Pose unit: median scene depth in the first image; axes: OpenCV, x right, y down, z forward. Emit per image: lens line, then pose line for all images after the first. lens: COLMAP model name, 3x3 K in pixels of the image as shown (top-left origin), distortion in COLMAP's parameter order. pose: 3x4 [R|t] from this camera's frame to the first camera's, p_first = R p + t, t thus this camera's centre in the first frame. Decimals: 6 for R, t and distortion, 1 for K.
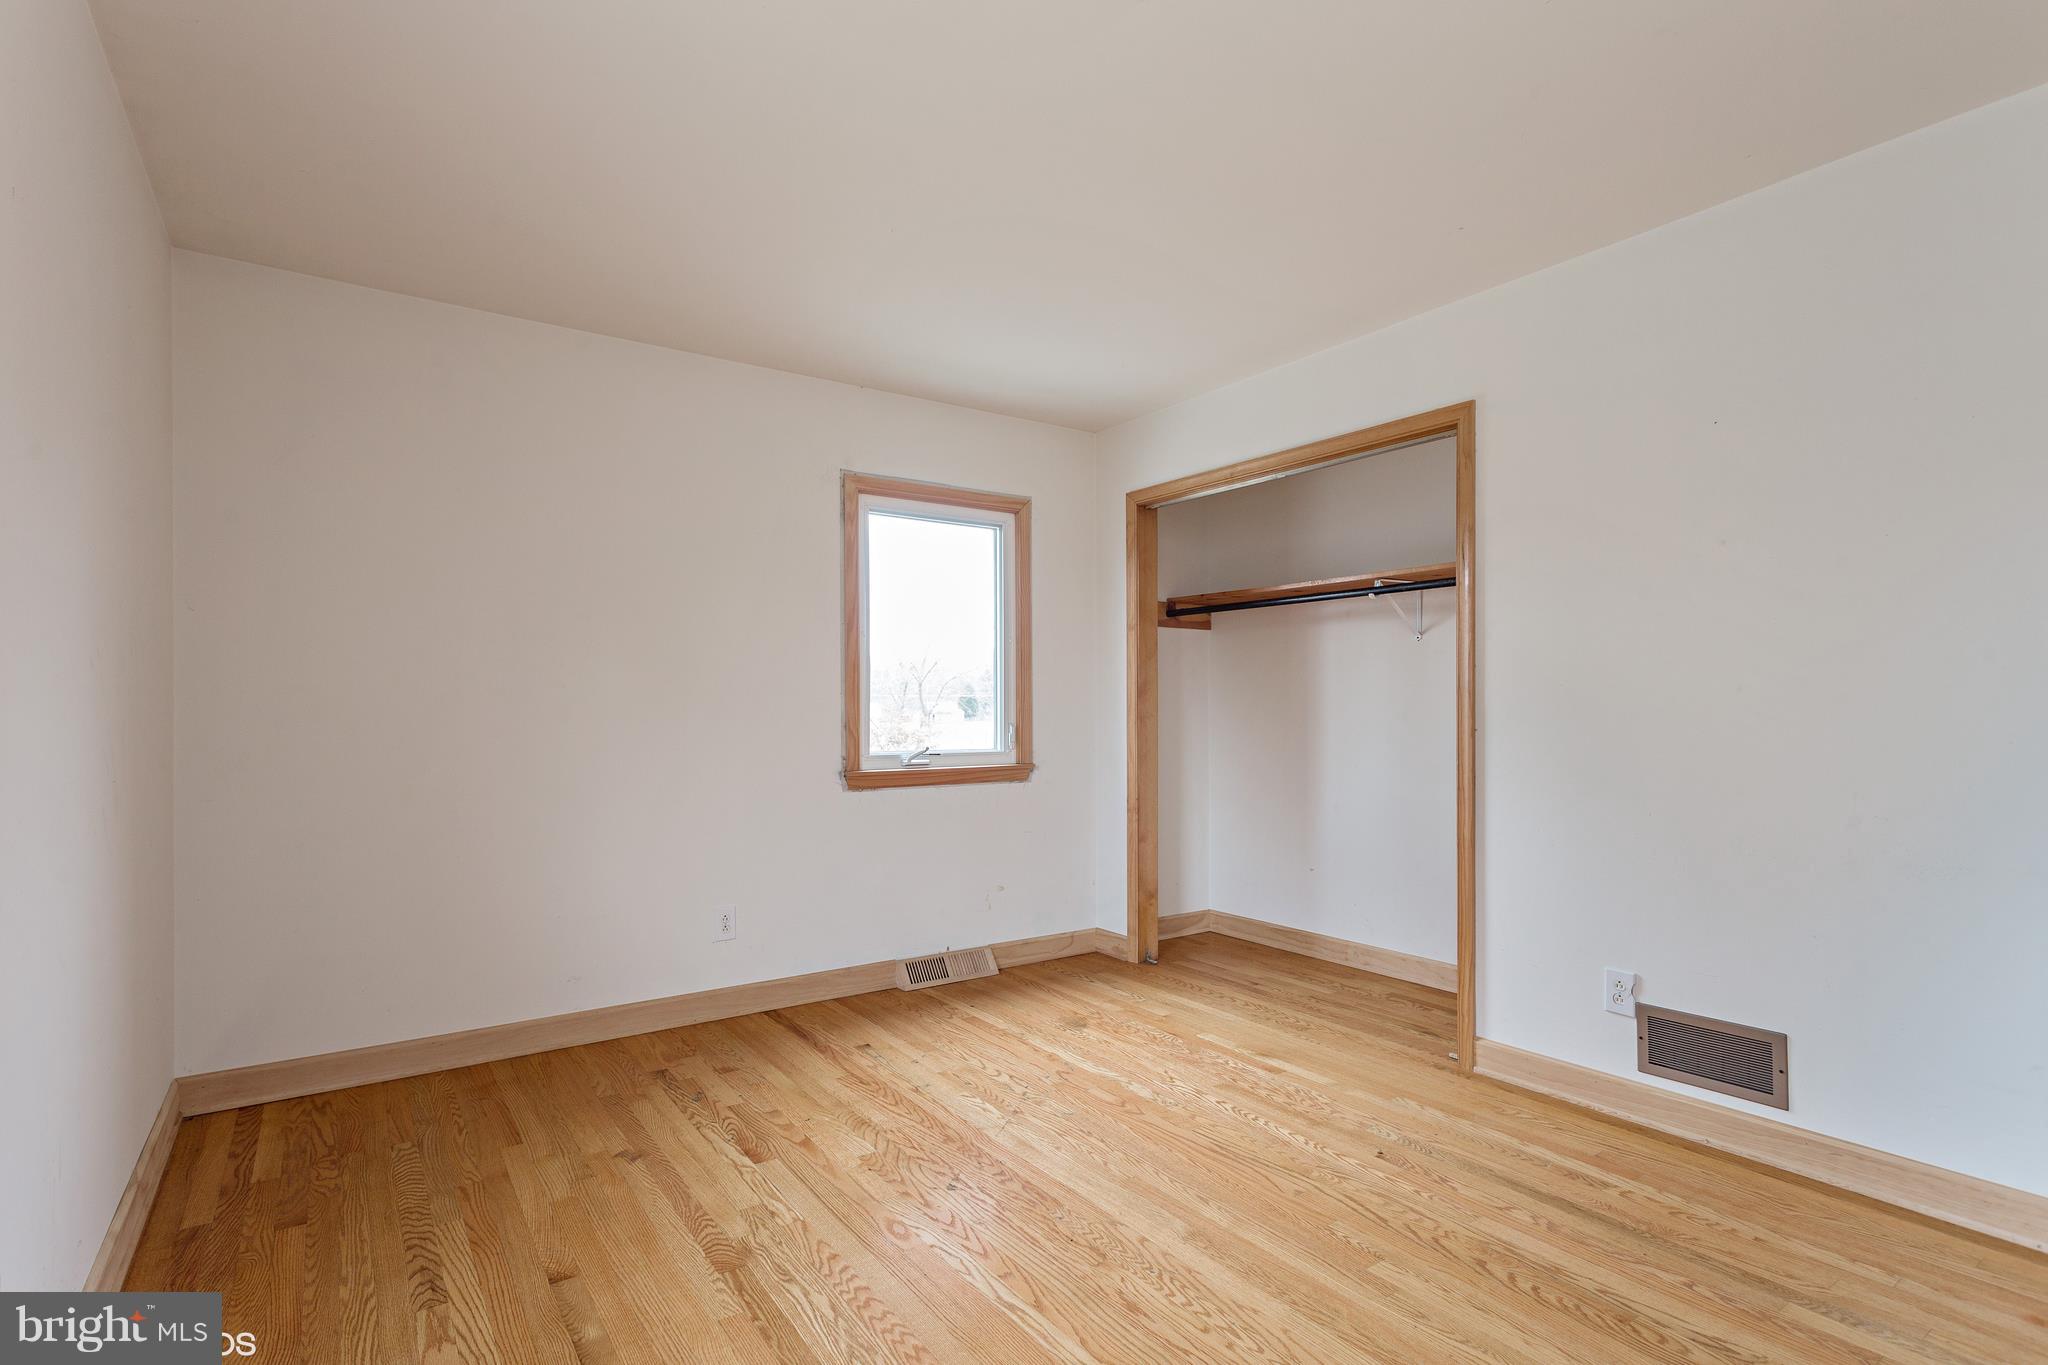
lens RADIAL K [[978.6, 0, 1024.3], [0, 978.6, 697.0], [0, 0, 1]] dist [0.001333, 0.000631]
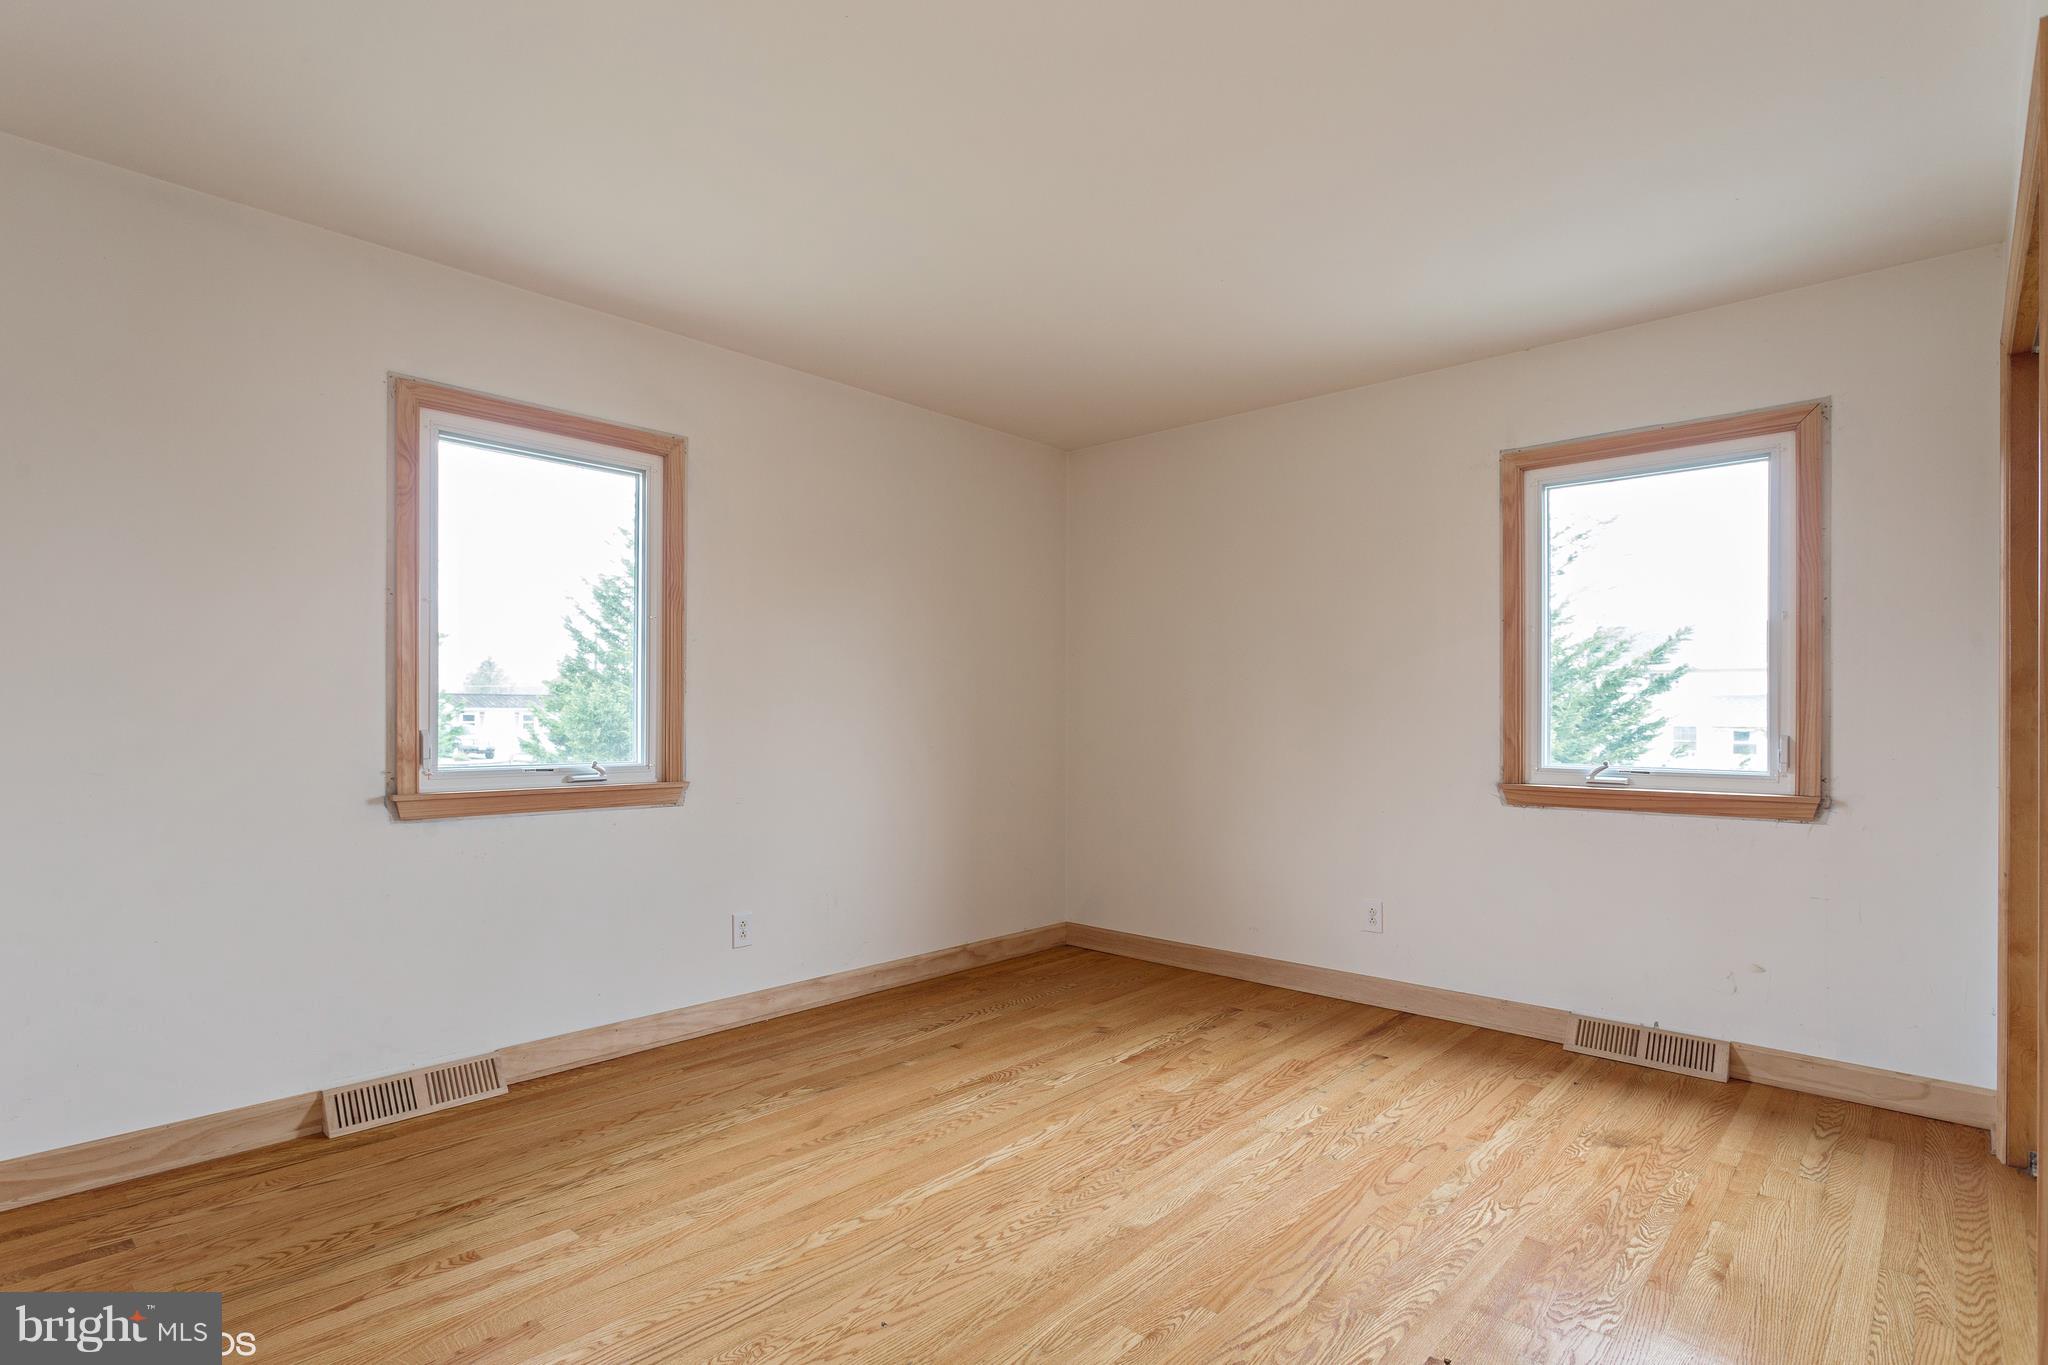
lens RADIAL K [[1025.2, 0, 1016.4], [0, 1025.2, 698.5], [0, 0, 1]] dist [-0.018661, 0.010547]
pose [[0.221439, -0.011332, -0.975108, 0.733307], [0.008517, 0.999917, -0.009686, 0.003475], [0.975137, -0.006160, 0.221517, 0.404155]]
